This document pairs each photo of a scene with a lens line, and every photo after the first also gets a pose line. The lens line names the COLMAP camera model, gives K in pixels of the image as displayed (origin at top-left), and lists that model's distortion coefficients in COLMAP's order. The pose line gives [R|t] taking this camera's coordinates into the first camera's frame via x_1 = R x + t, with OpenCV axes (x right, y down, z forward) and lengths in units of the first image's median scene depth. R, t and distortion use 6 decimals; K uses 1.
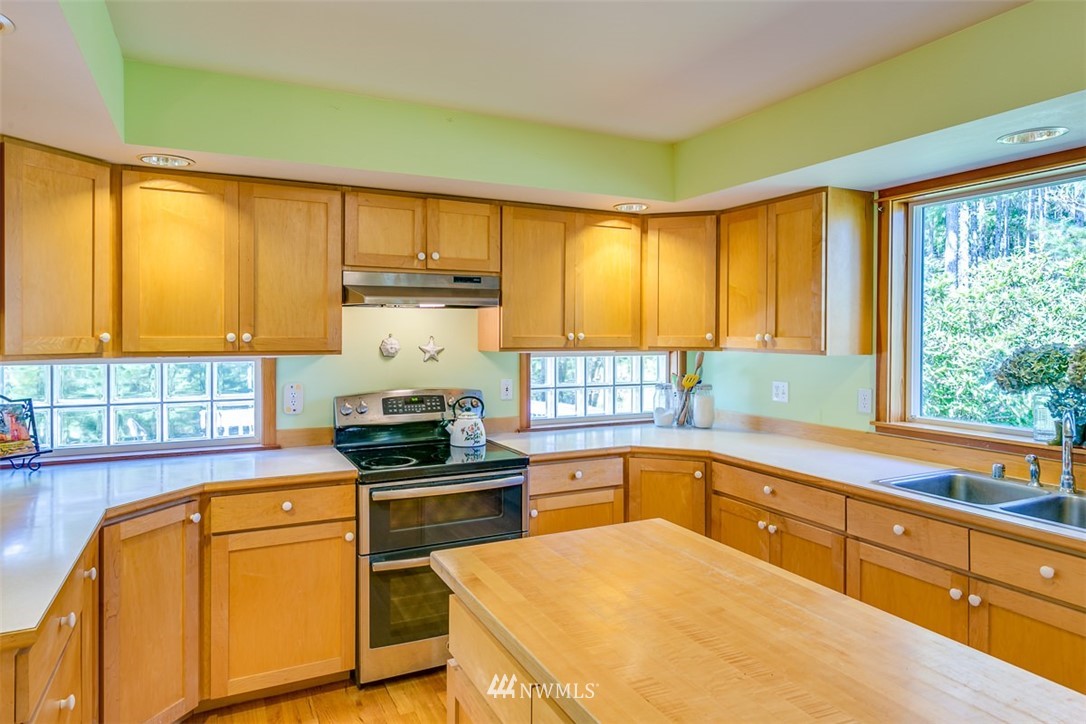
lens RADIAL K [[657.7, 0, 541.2], [0, 657.7, 338.9], [0, 0, 1]] dist [0.006293, -0.003797]
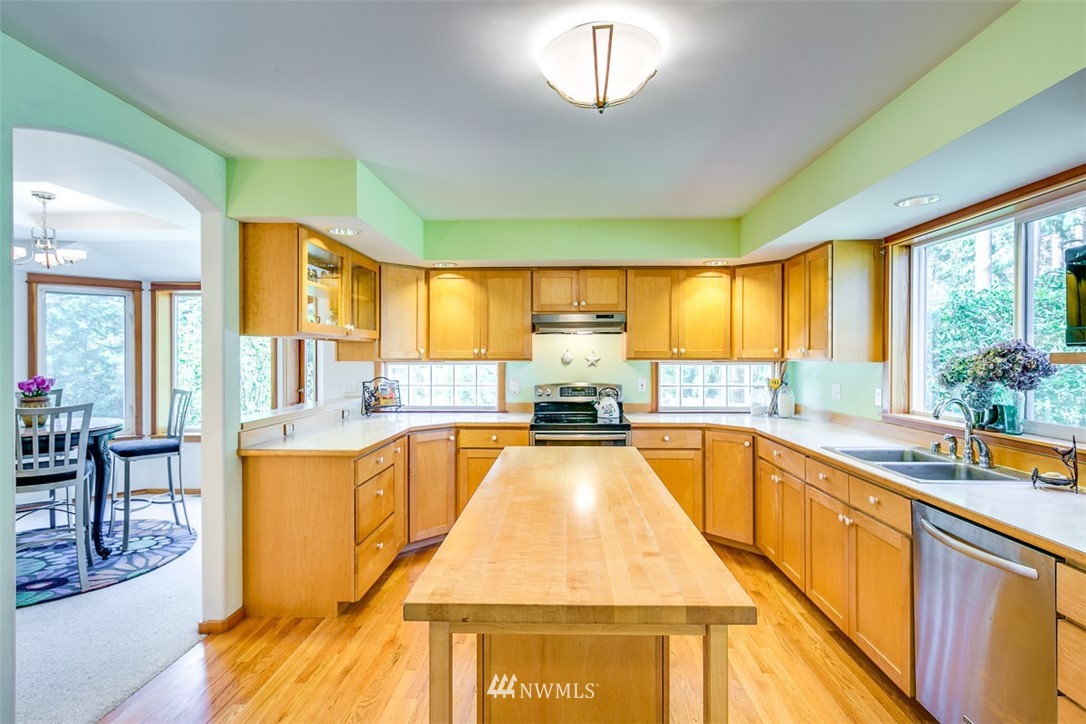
lens RADIAL K [[528.5, 0, 549.1], [0, 528.5, 359.1], [0, 0, 1]] dist [-0.000294, 0.000403]
pose [[0.881063, 0.001236, -0.472997, 0.398801], [-0.003293, 0.999988, -0.003522, 0.022617], [0.472987, 0.004661, 0.881057, -0.238072]]
